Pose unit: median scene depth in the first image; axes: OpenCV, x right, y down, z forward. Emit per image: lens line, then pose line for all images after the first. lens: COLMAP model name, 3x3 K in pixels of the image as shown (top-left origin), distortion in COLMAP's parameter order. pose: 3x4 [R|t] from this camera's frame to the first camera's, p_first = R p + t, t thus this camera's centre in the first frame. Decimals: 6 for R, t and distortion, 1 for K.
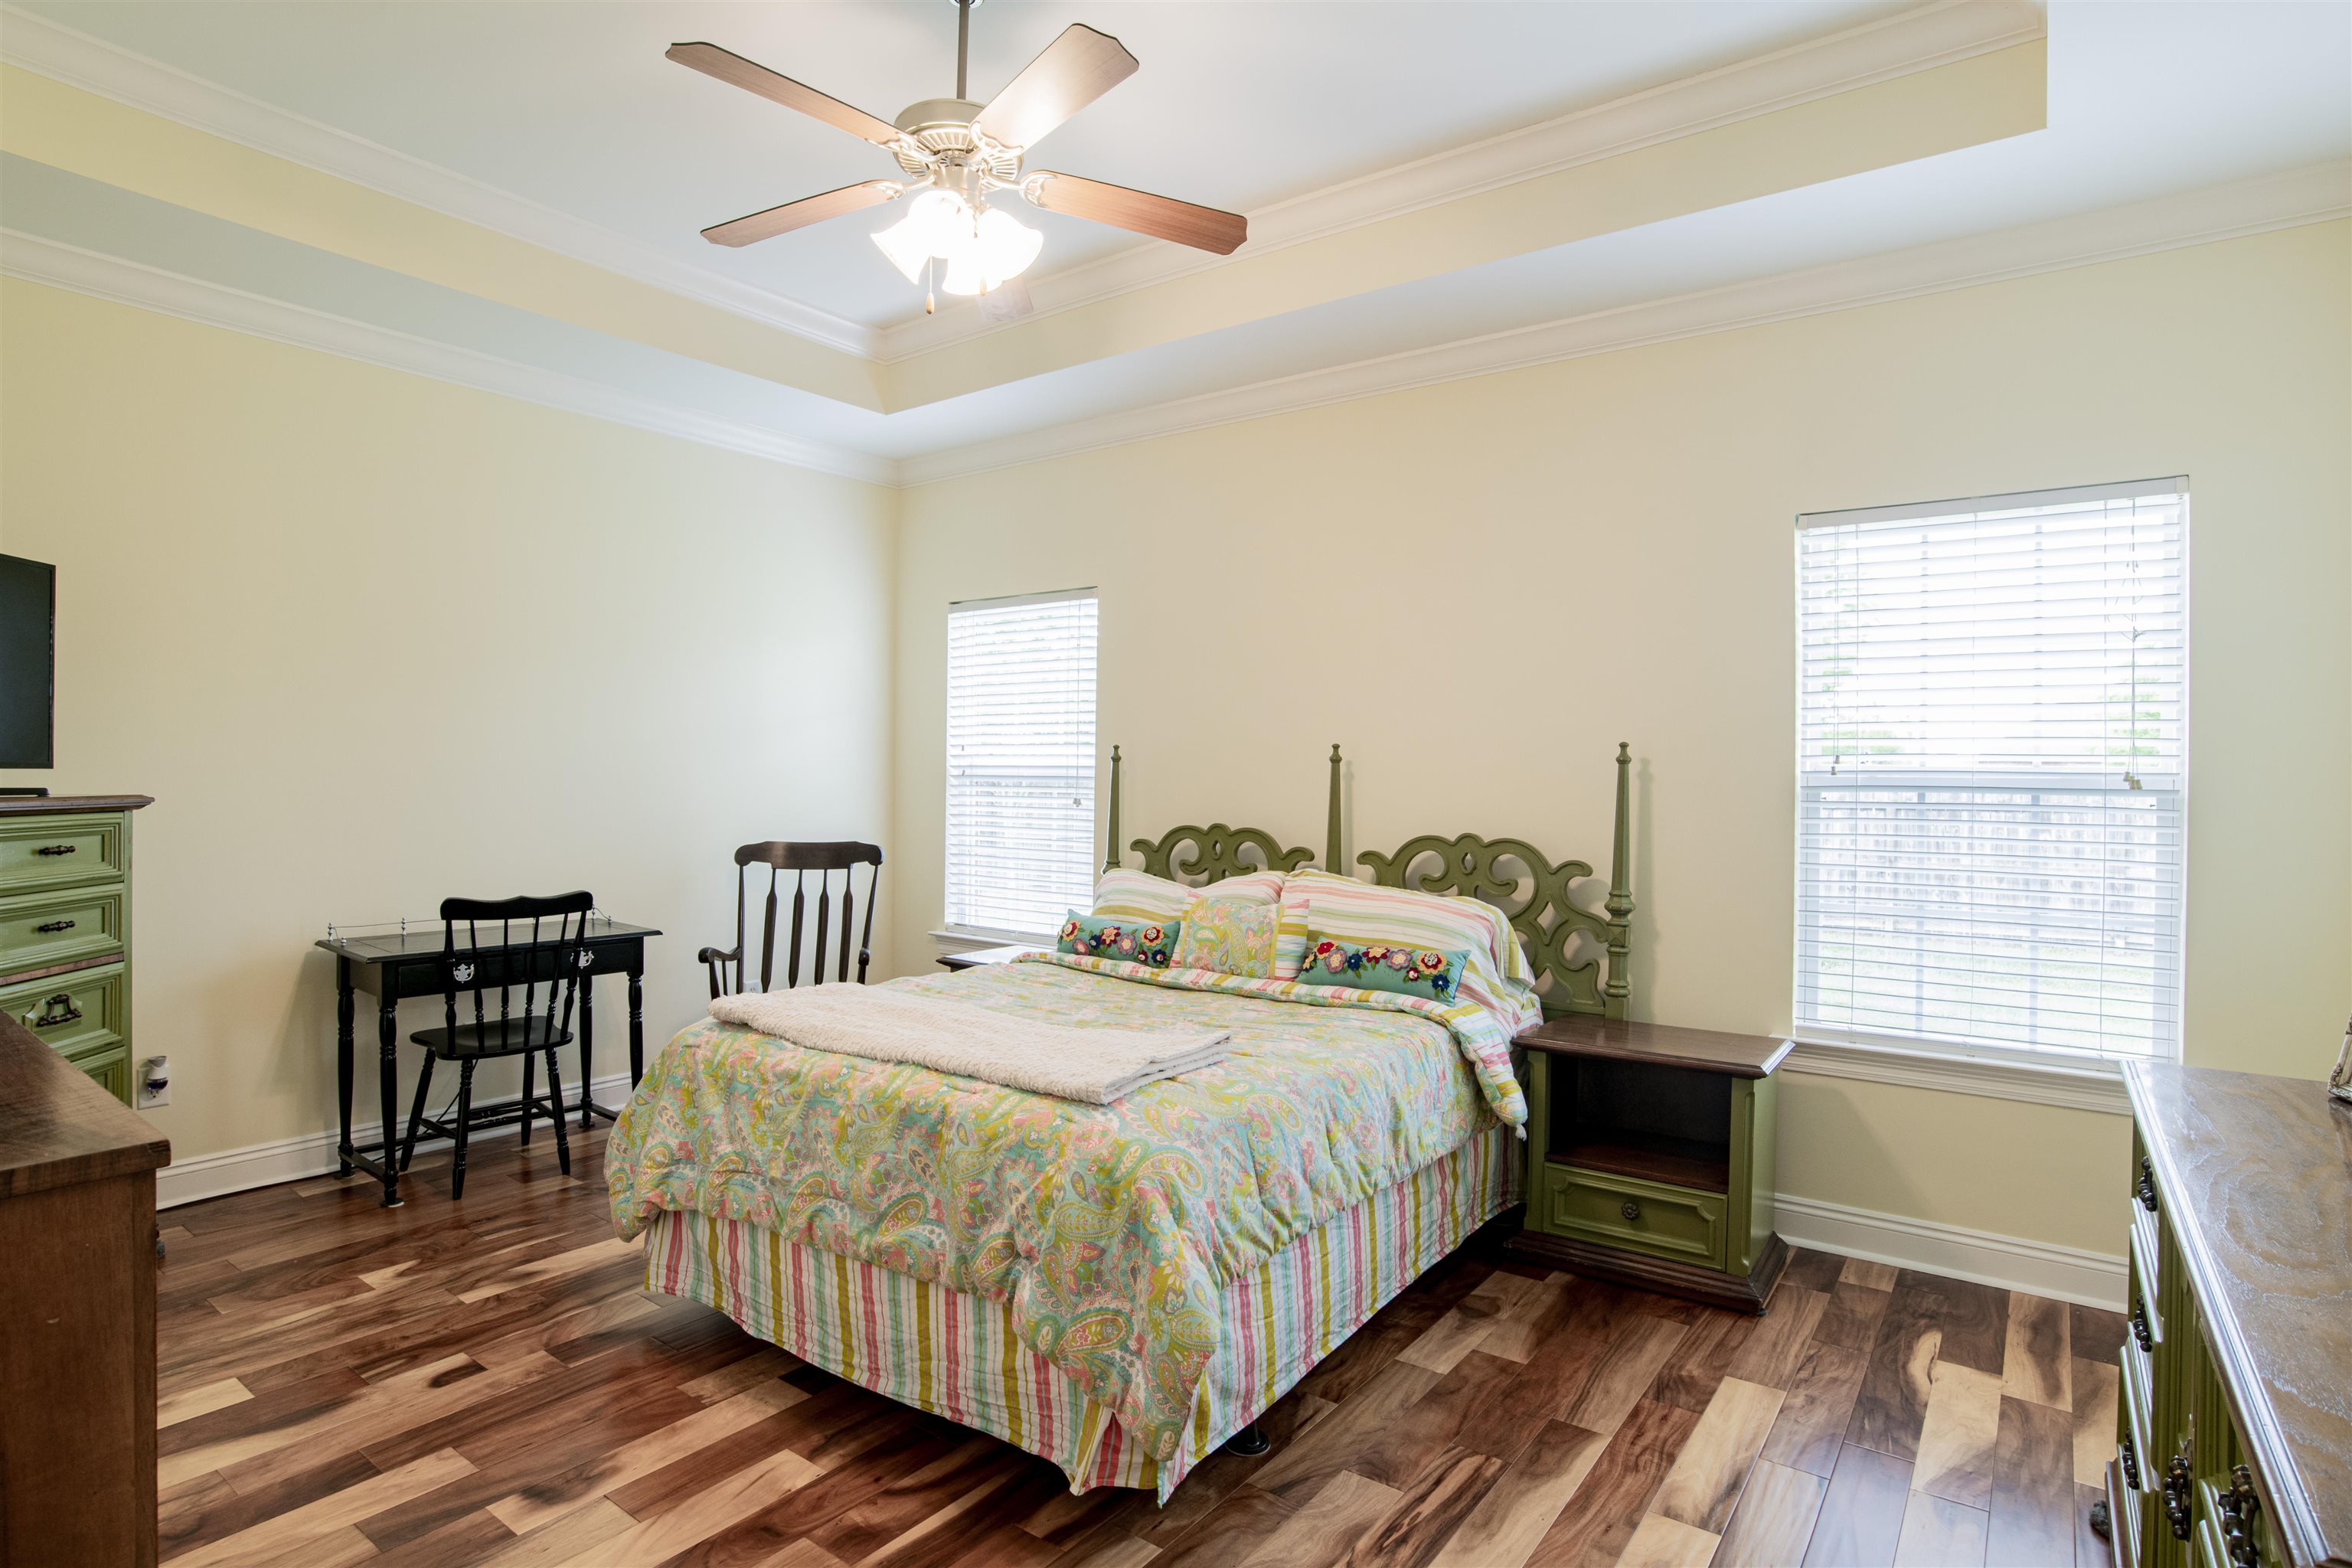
lens RADIAL K [[1190.7, 0, 1175.8], [0, 1190.7, 775.6], [0, 0, 1]] dist [-0.046737, 0.016053]
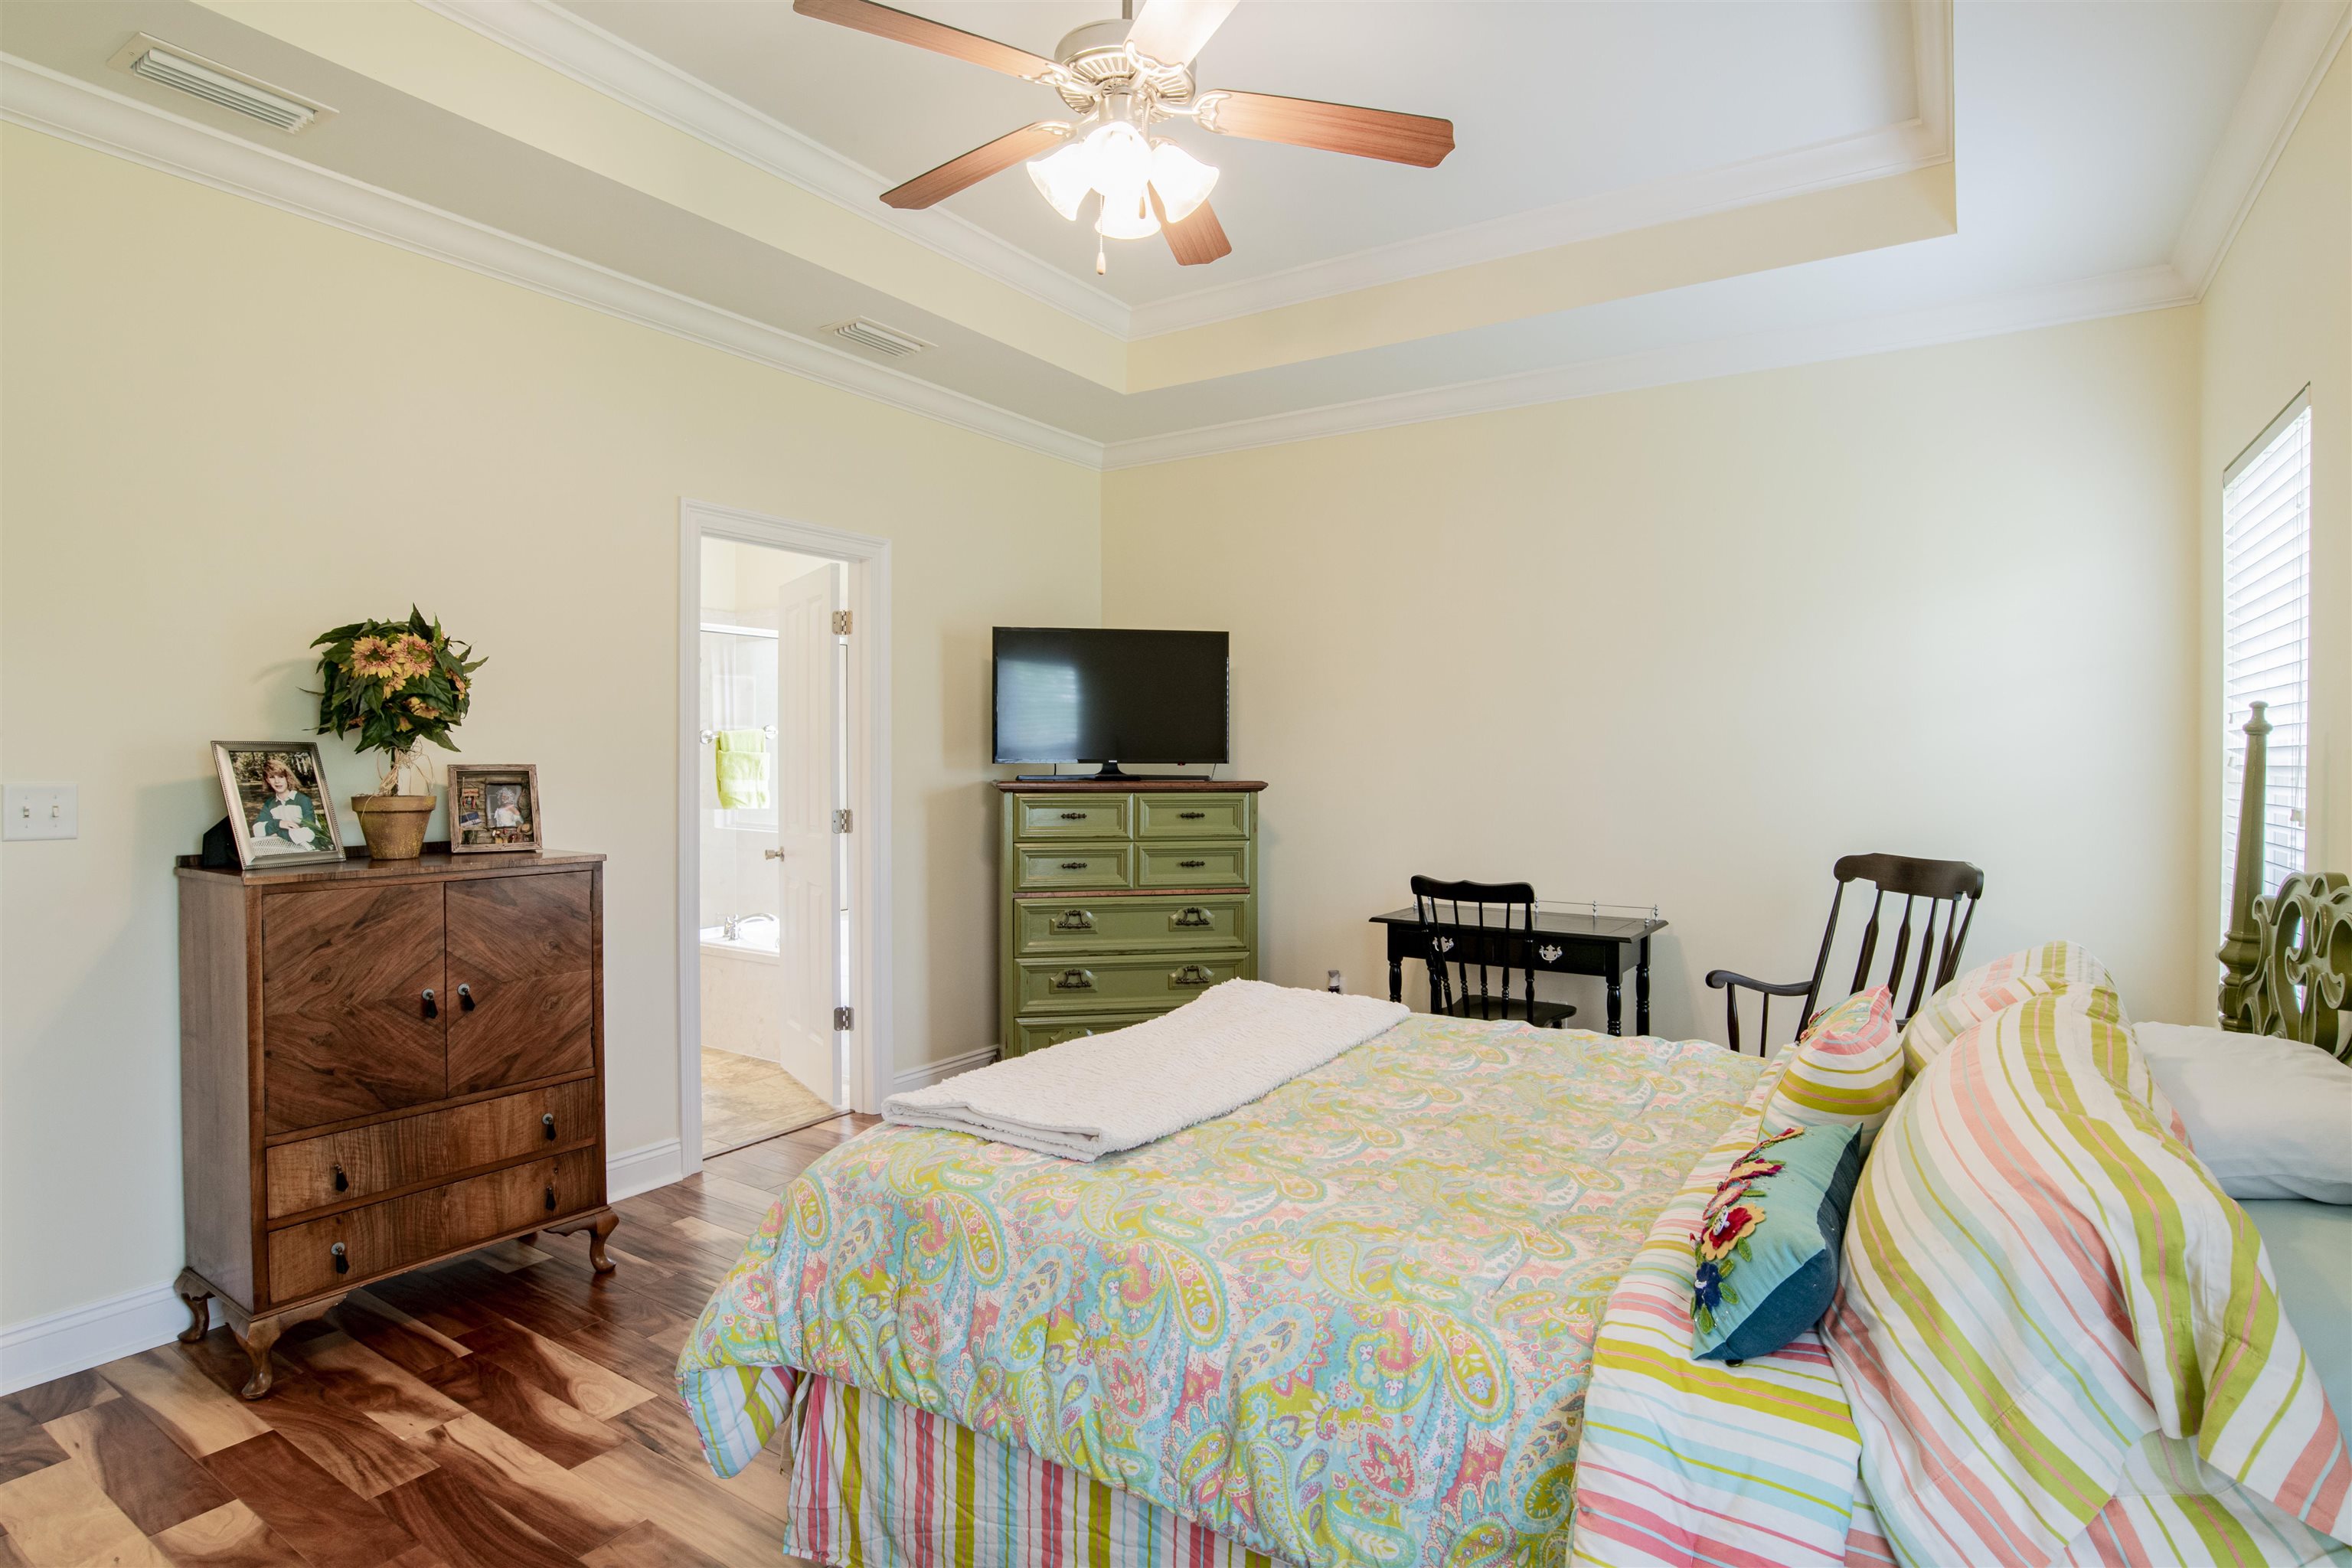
lens RADIAL K [[1190.7, 0, 1175.8], [0, 1190.7, 775.6], [0, 0, 1]] dist [-0.046737, 0.016053]
pose [[0.058331, 0.000135, -0.998297, 0.483308], [0.000658, 1.000000, 0.000174, 0.007759], [0.998297, -0.000667, 0.058331, 0.658517]]
